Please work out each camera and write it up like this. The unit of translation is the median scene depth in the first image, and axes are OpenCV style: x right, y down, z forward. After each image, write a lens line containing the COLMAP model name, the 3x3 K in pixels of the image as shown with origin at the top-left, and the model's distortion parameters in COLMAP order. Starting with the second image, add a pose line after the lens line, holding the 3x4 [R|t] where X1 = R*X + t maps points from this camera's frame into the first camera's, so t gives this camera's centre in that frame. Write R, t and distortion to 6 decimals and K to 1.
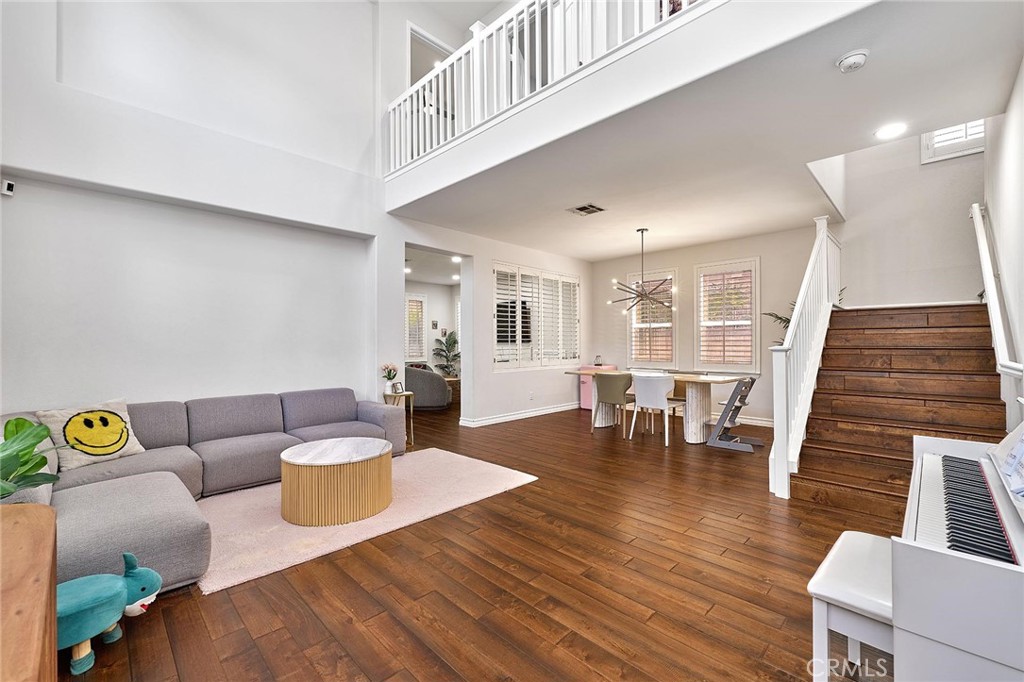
lens RADIAL K [[422.4, 0, 511.4], [0, 422.4, 341.6], [0, 0, 1]] dist [0.008597, 0.000120]
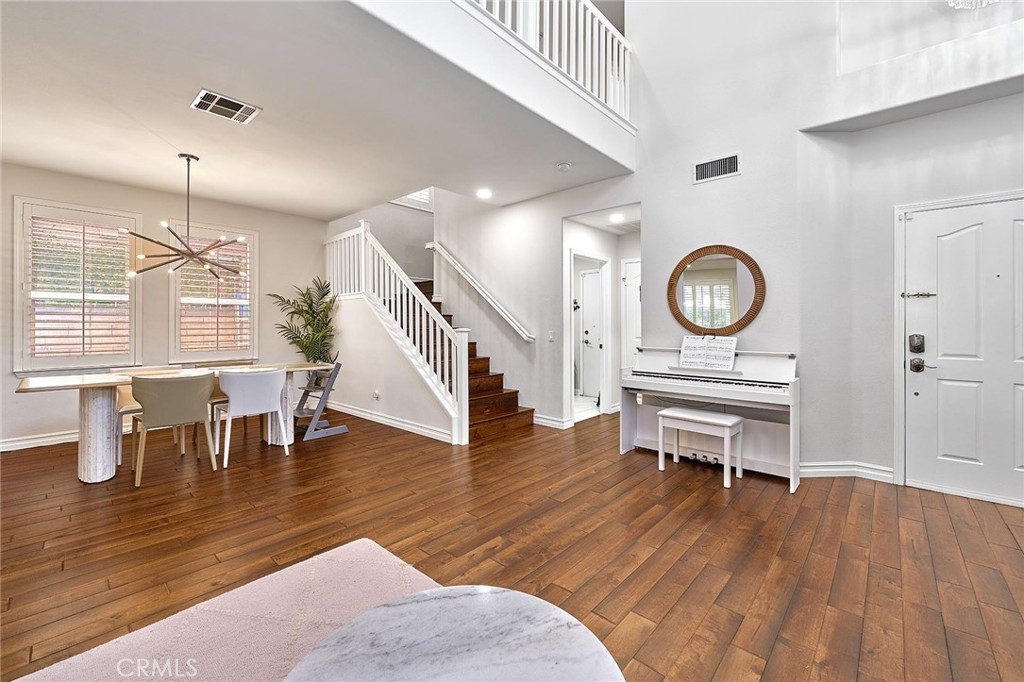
lens RADIAL K [[422.4, 0, 502.9], [0, 422.4, 323.2], [0, 0, 1]] dist [0.008597, 0.000120]
pose [[-0.036188, 0.003903, 0.999337, -0.443790], [-0.005798, 0.999975, -0.004116, -0.000256], [-0.999328, -0.005943, -0.036165, 0.617914]]
